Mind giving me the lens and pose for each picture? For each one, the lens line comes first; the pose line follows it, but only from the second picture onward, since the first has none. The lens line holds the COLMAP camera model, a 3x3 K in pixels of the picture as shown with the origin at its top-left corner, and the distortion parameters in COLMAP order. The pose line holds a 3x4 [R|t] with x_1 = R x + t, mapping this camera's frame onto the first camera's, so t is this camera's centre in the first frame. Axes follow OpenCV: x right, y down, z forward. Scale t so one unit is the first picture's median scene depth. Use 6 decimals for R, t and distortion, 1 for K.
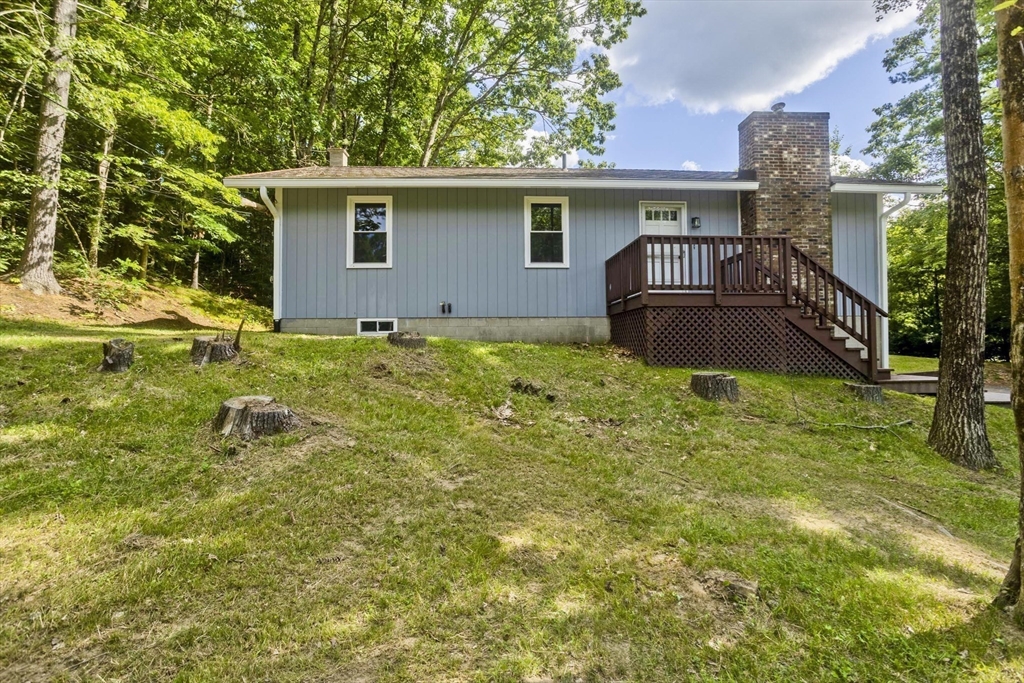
lens RADIAL K [[492.3, 0, 517.8], [0, 492.3, 331.6], [0, 0, 1]] dist [-0.042011, 0.028532]
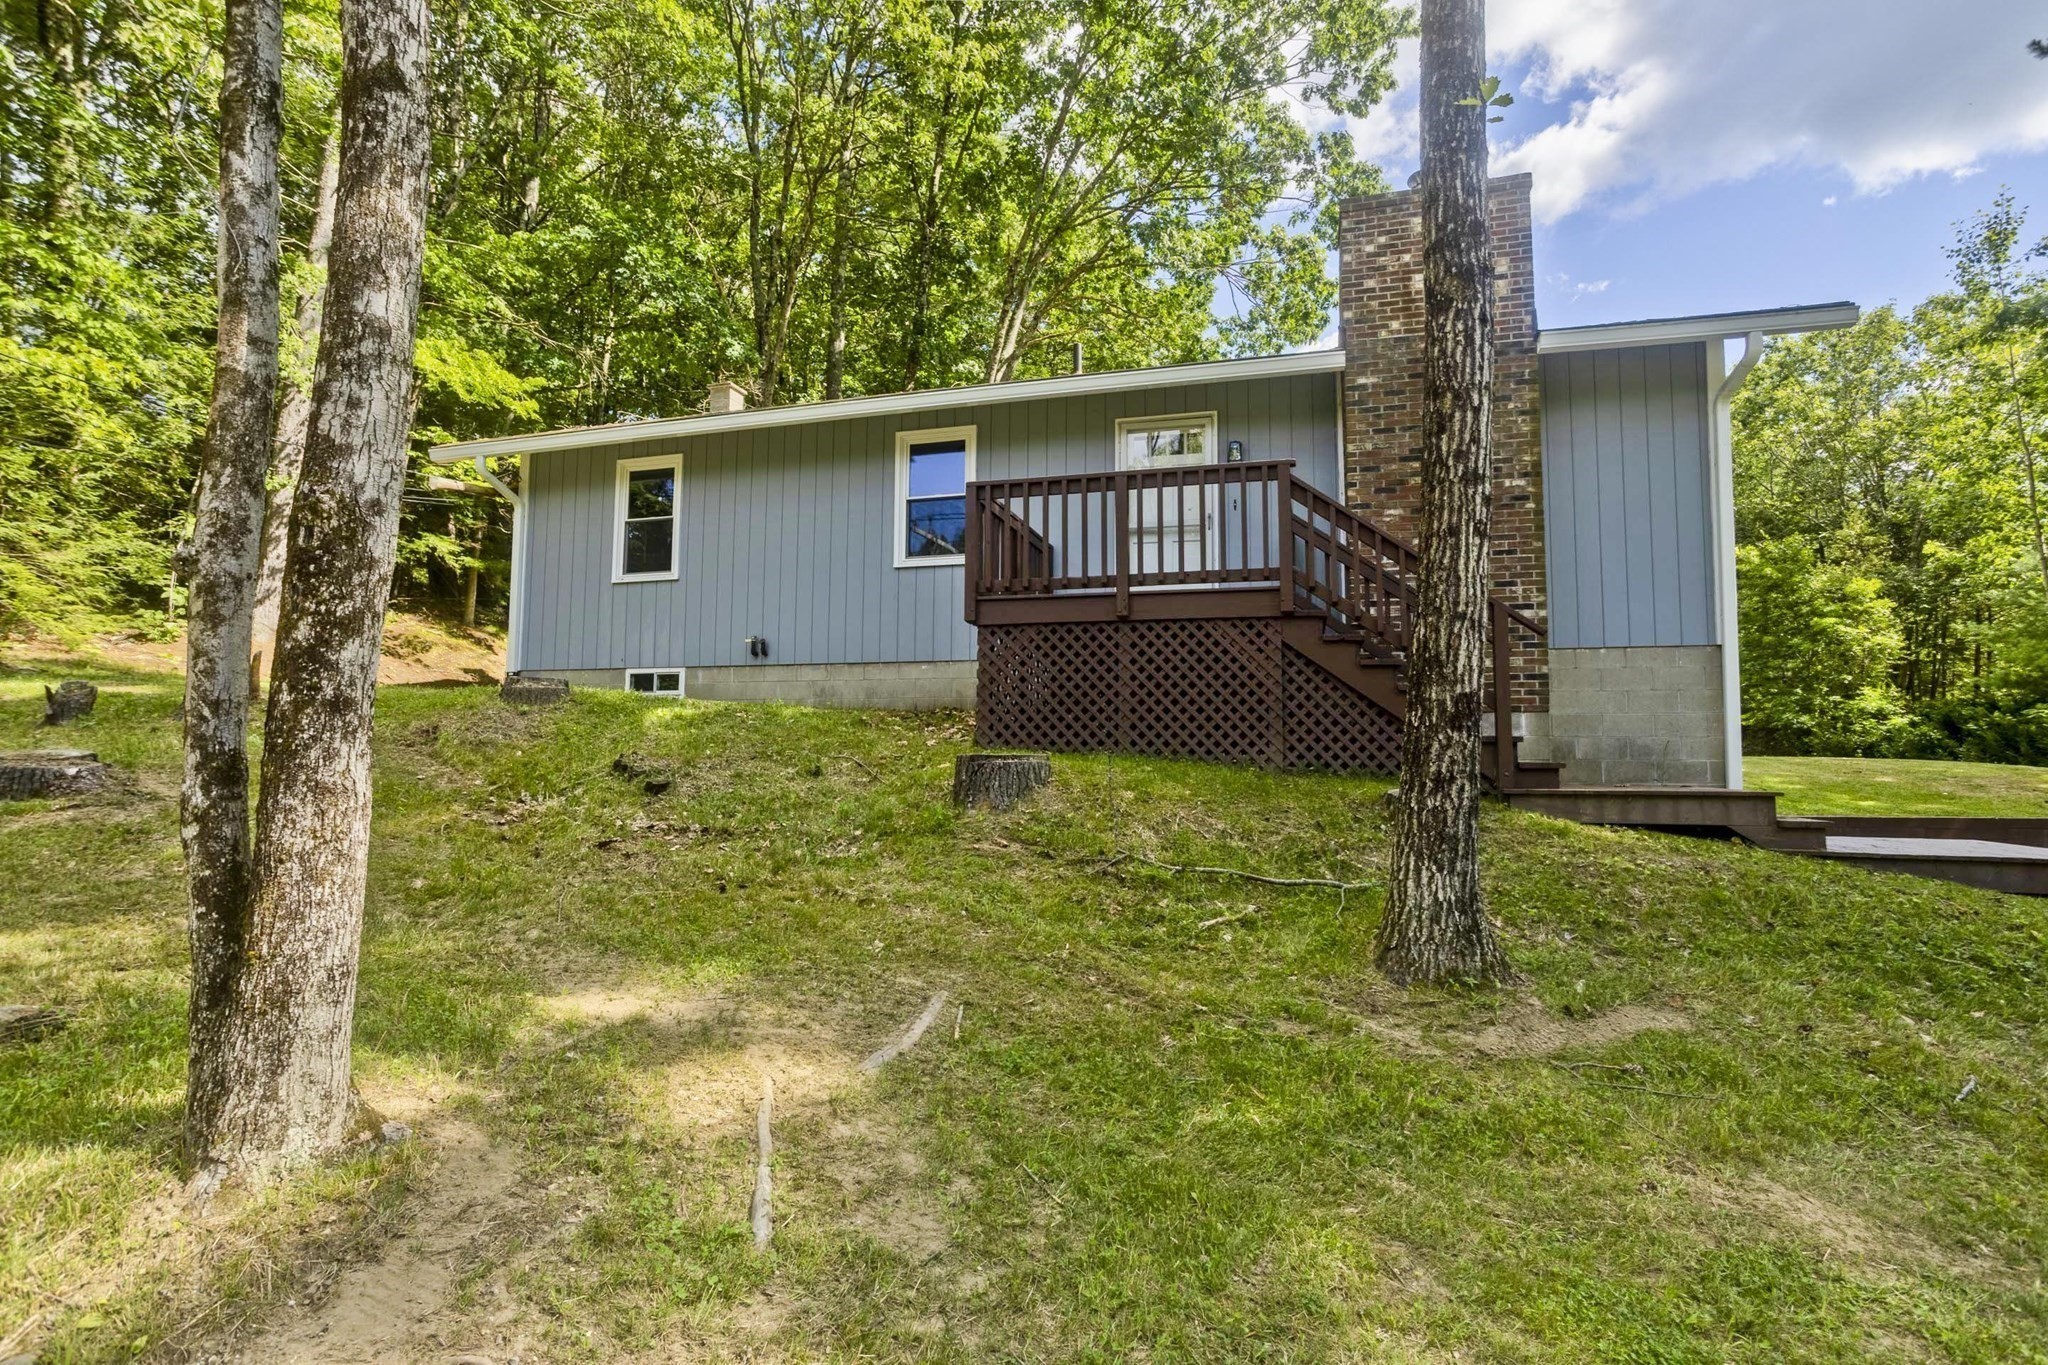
lens RADIAL K [[996.0, 0, 1032.8], [0, 996.0, 680.1], [0, 0, 1]] dist [-0.050053, 0.030794]
pose [[0.945800, -0.010695, -0.324575, 0.503392], [-0.005912, 0.998725, -0.050138, 0.041874], [0.324697, 0.049339, 0.944530, 0.062899]]
